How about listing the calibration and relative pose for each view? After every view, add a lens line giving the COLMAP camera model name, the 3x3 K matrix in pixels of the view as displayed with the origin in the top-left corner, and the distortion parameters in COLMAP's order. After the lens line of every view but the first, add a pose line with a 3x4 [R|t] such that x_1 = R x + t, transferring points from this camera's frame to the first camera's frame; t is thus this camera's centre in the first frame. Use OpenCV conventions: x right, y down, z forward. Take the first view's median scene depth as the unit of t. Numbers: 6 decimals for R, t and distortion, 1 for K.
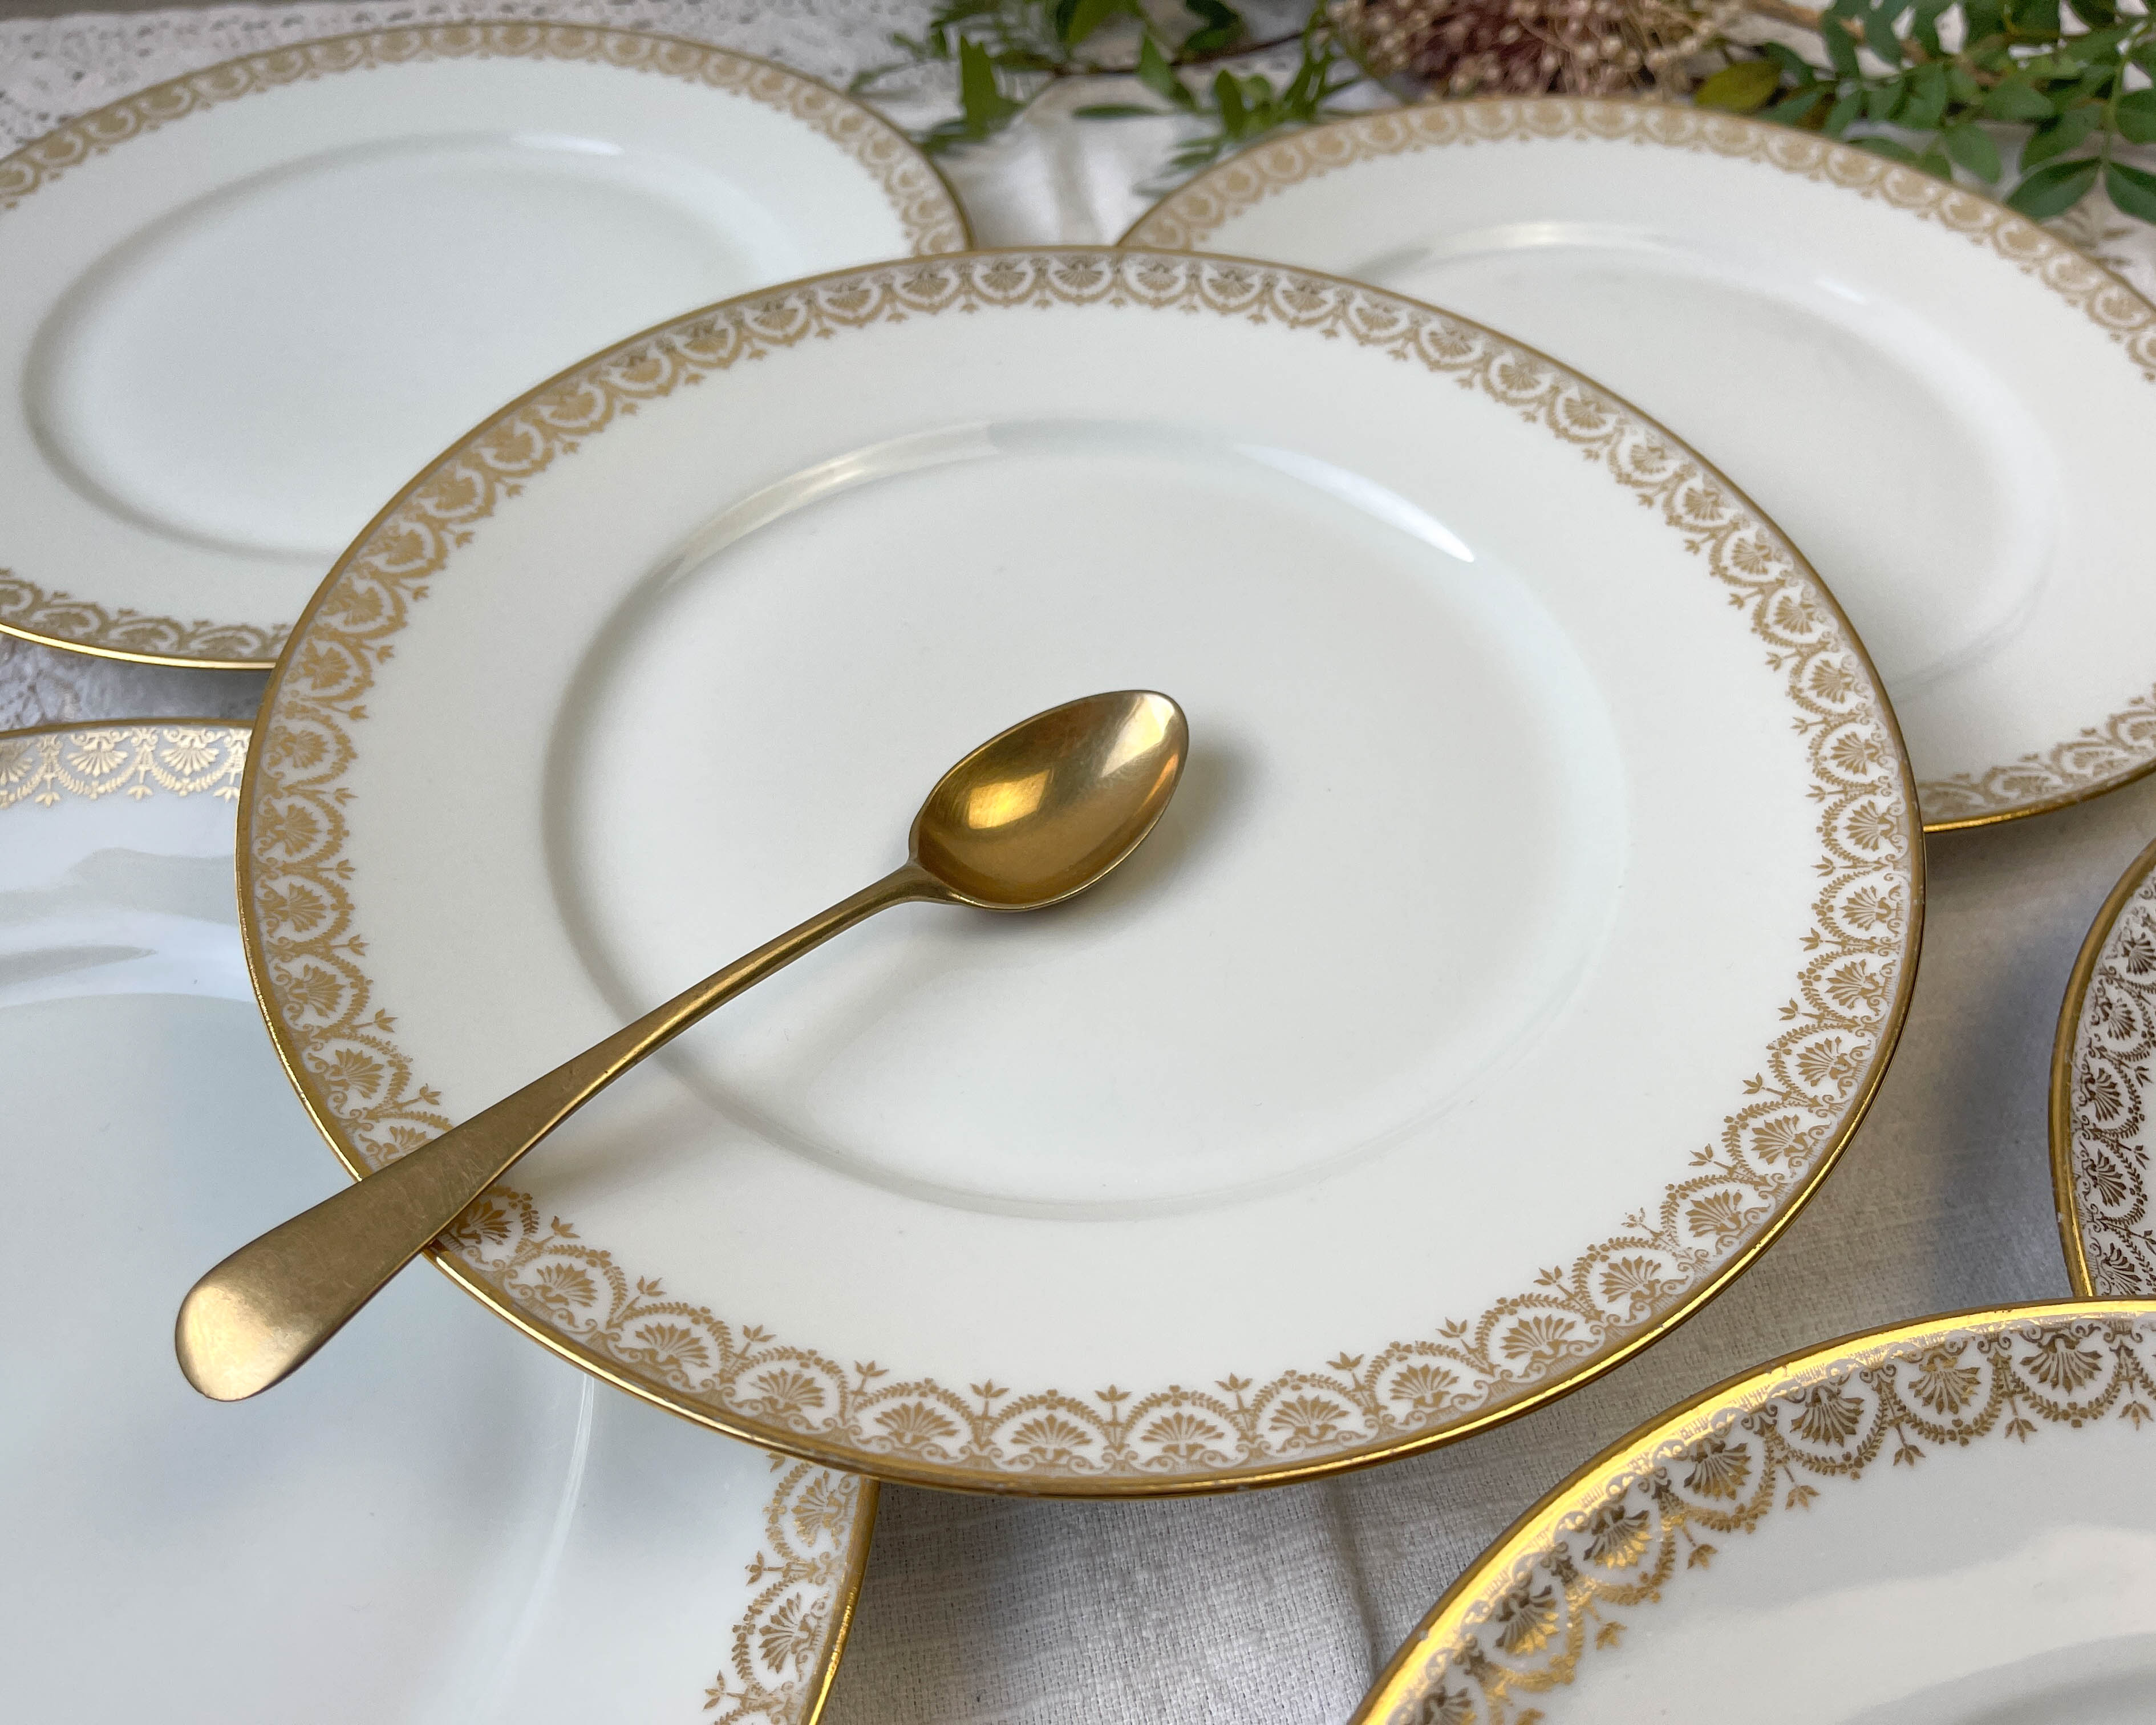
lens RADIAL K [[1775.2, 0, 1078.0], [0, 1775.2, 862.5], [0, 0, 1]] dist [0.048176, -0.099434]
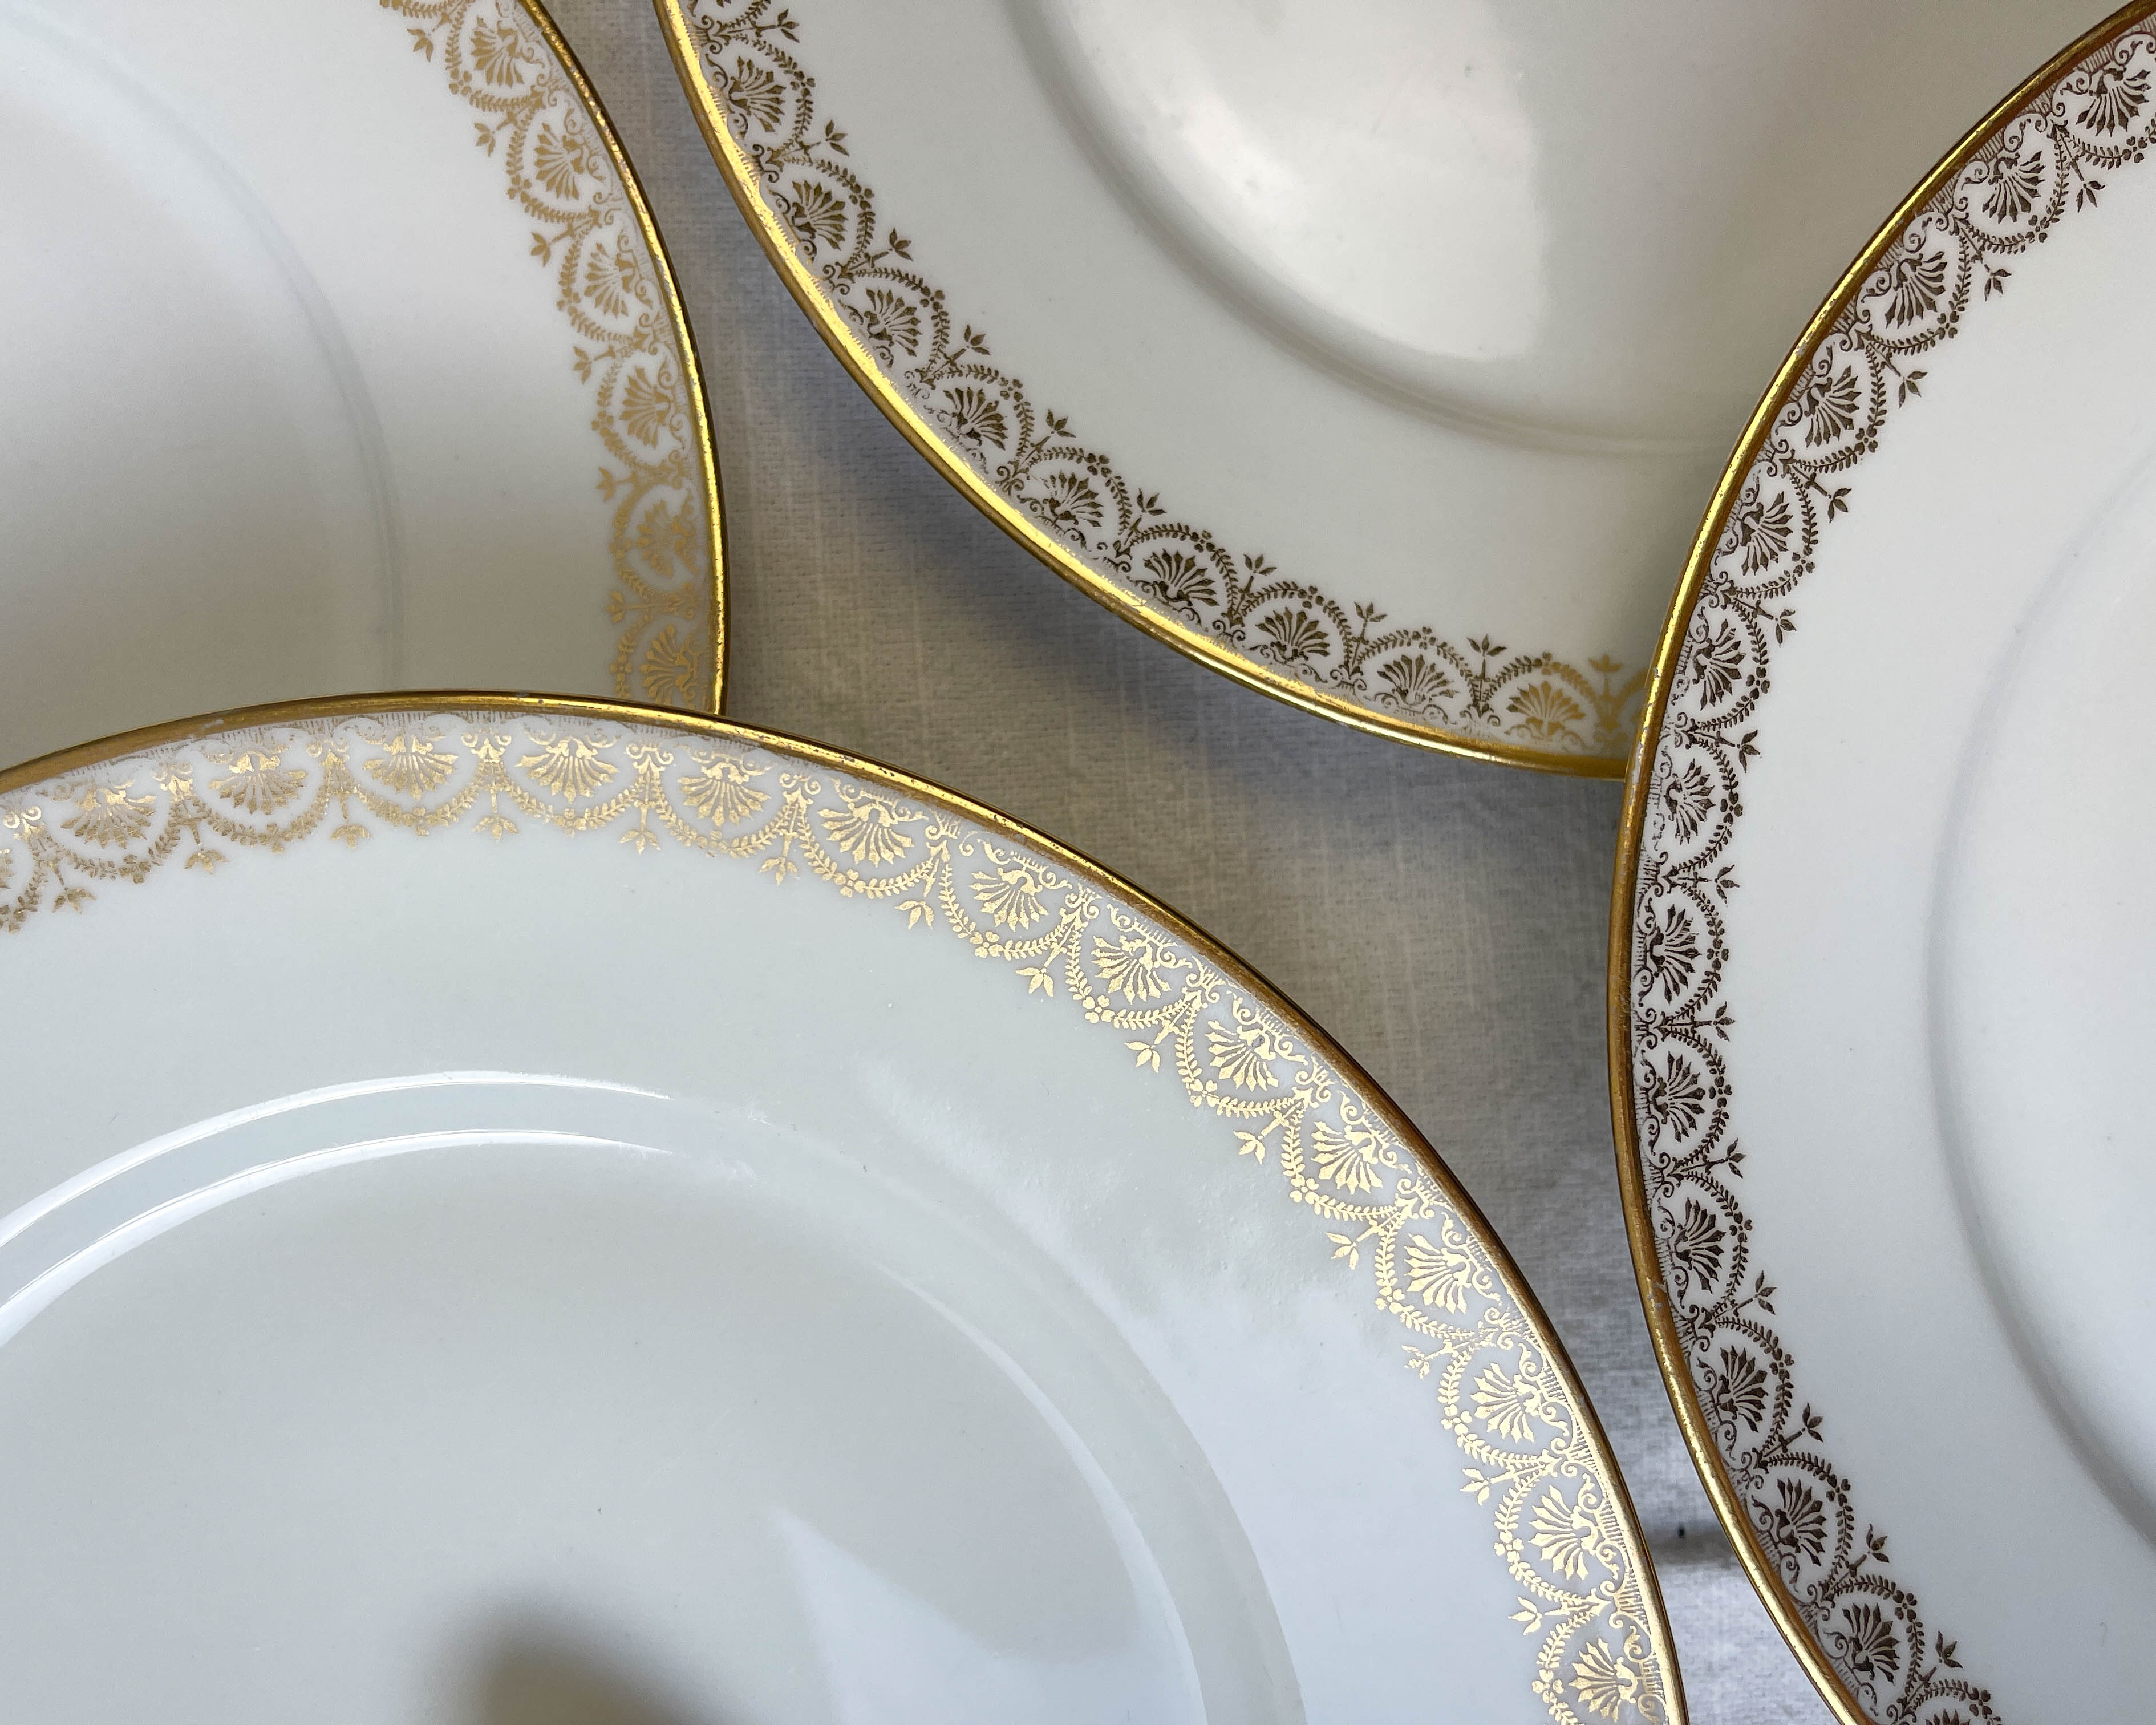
lens RADIAL K [[1819.2, 0, 1091.2], [0, 1819.2, 854.6], [0, 0, 1]] dist [-0.009267, -0.006324]
pose [[0.131658, -0.991049, 0.022106, 0.526405], [0.722345, 0.111186, 0.682536, -0.529665], [-0.678885, -0.073893, 0.730517, 0.526152]]
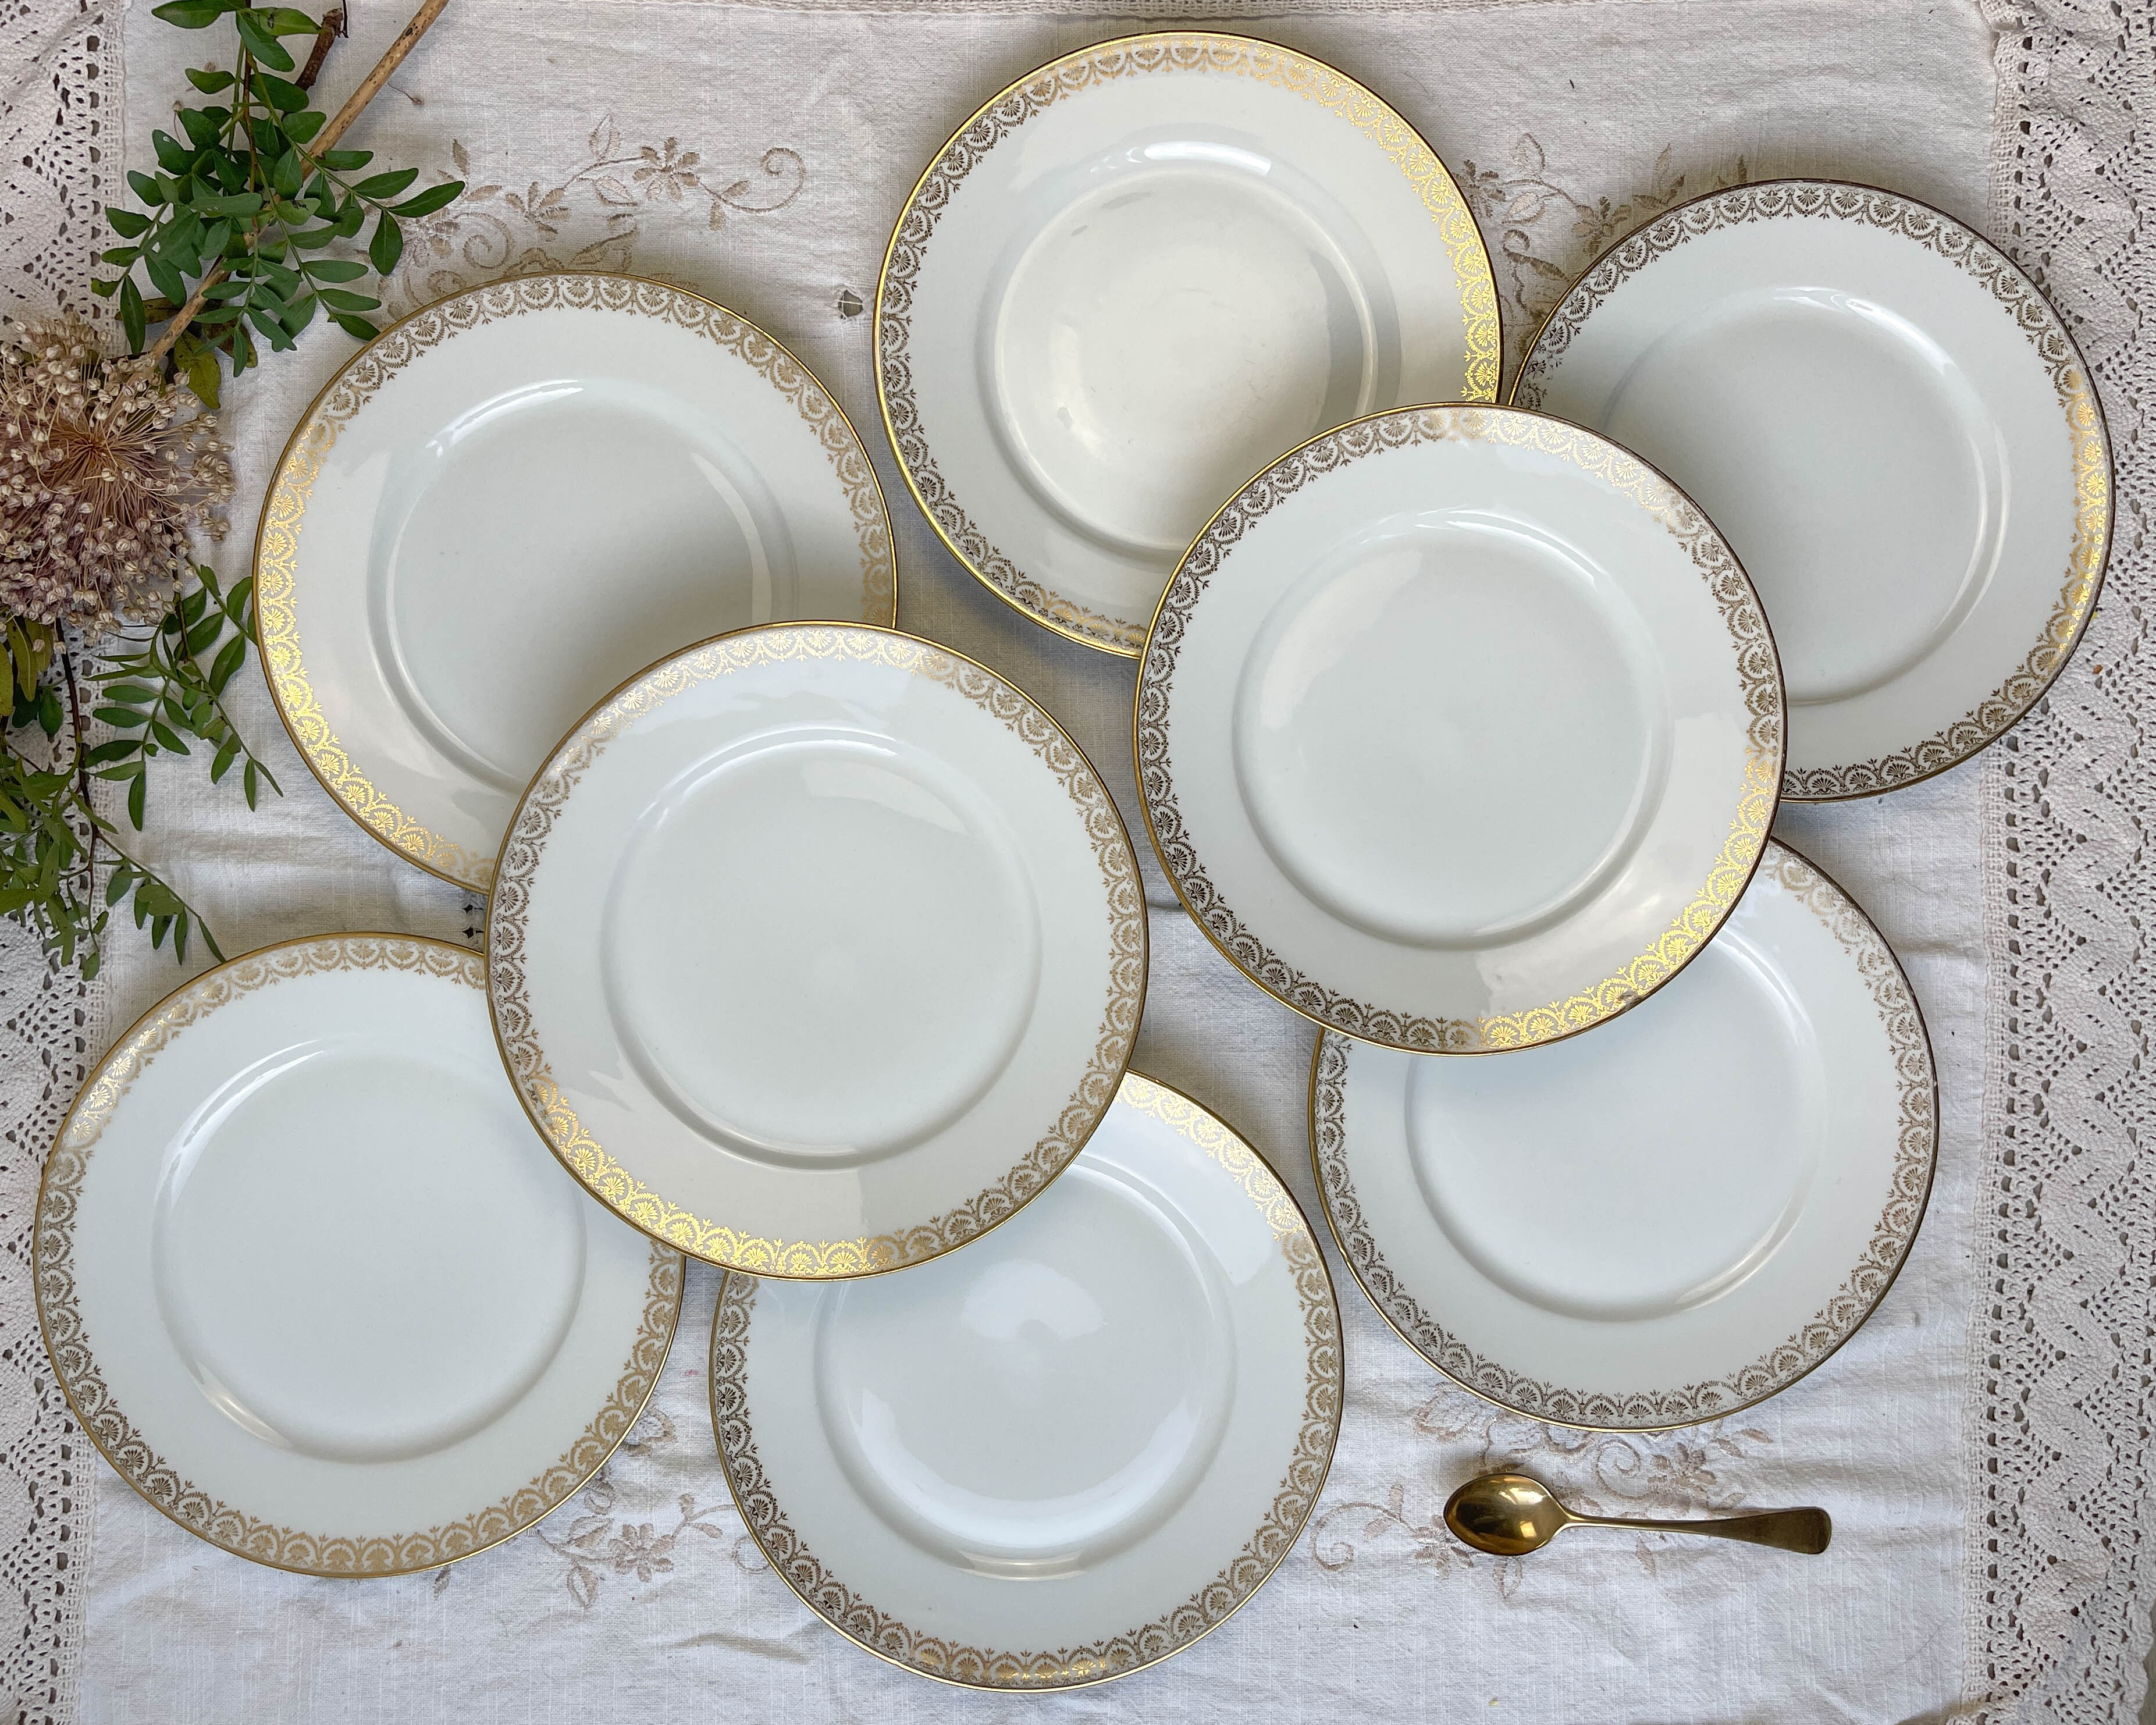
lens RADIAL K [[1741.2, 0, 1070.4], [0, 1741.2, 863.4], [0, 0, 1]] dist [0.049912, -0.100996]
pose [[0.173778, -0.984782, 0.002521, 0.224350], [0.728319, 0.130244, 0.672746, -1.885738], [-0.662836, -0.115072, 0.739869, -1.262950]]
